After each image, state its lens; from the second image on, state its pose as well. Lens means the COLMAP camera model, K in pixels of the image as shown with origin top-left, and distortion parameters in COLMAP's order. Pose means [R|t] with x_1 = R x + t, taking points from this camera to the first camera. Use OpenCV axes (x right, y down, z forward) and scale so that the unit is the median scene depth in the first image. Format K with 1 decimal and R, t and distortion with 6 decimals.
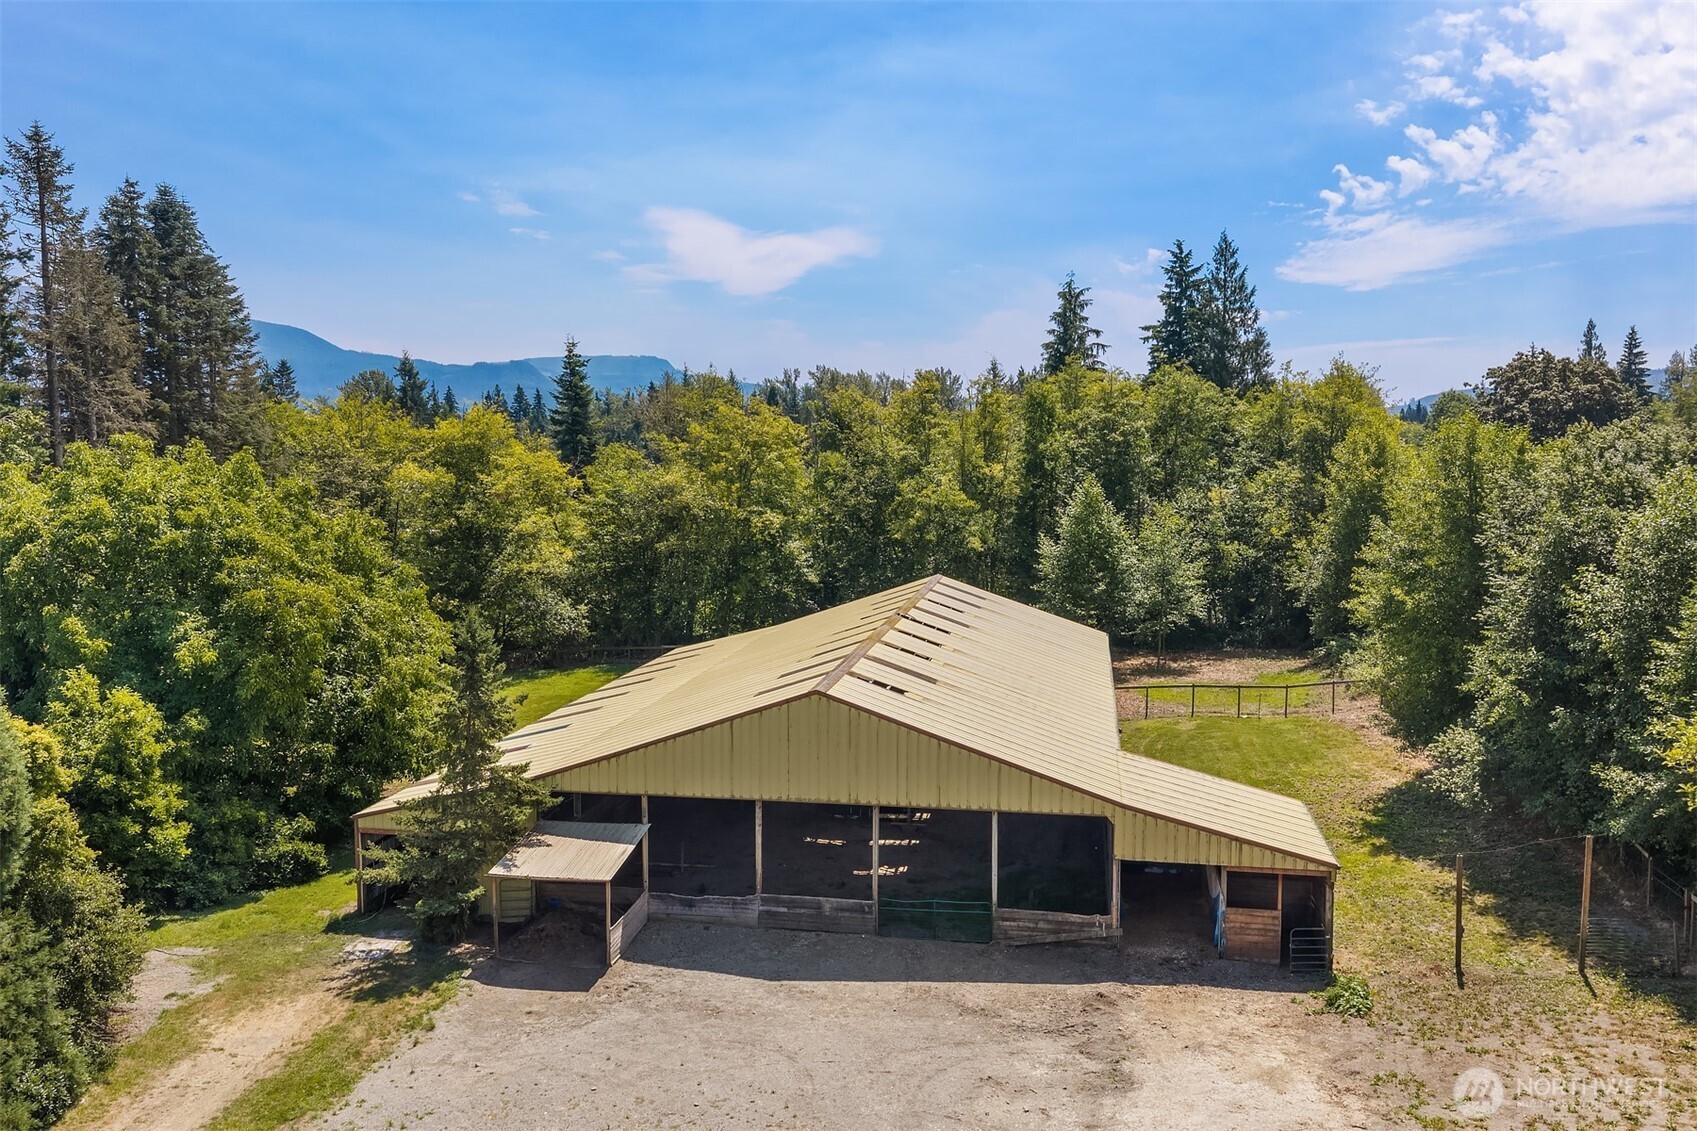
lens RADIAL K [[1405.0, 0, 848.5], [0, 1405.0, 565.5], [0, 0, 1]] dist [0.013251, -0.018162]
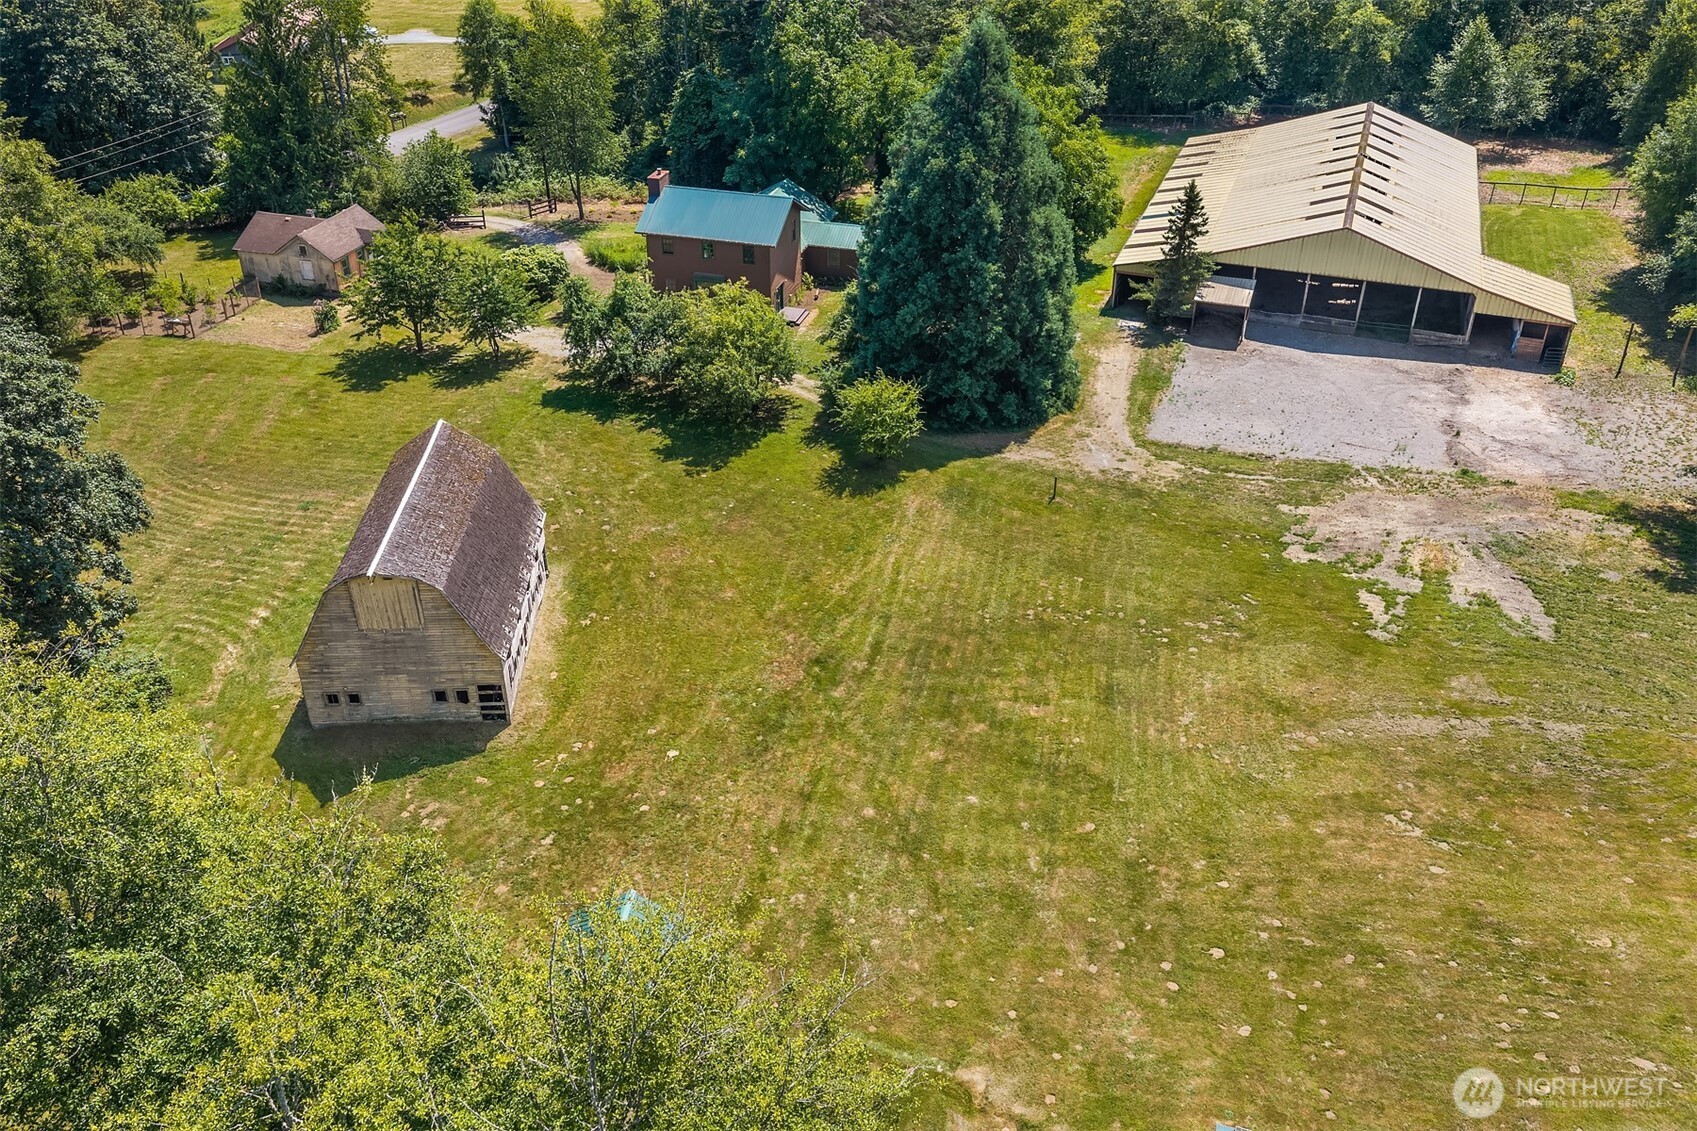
lens RADIAL K [[1409.4, 0, 858.9], [0, 1409.4, 563.4], [0, 0, 1]] dist [0.006012, -0.003245]
pose [[0.984327, 0.098618, -0.146201, -0.406364], [-0.023522, 0.895038, 0.445370, -0.412110], [0.174777, -0.434951, 0.883330, -1.338660]]
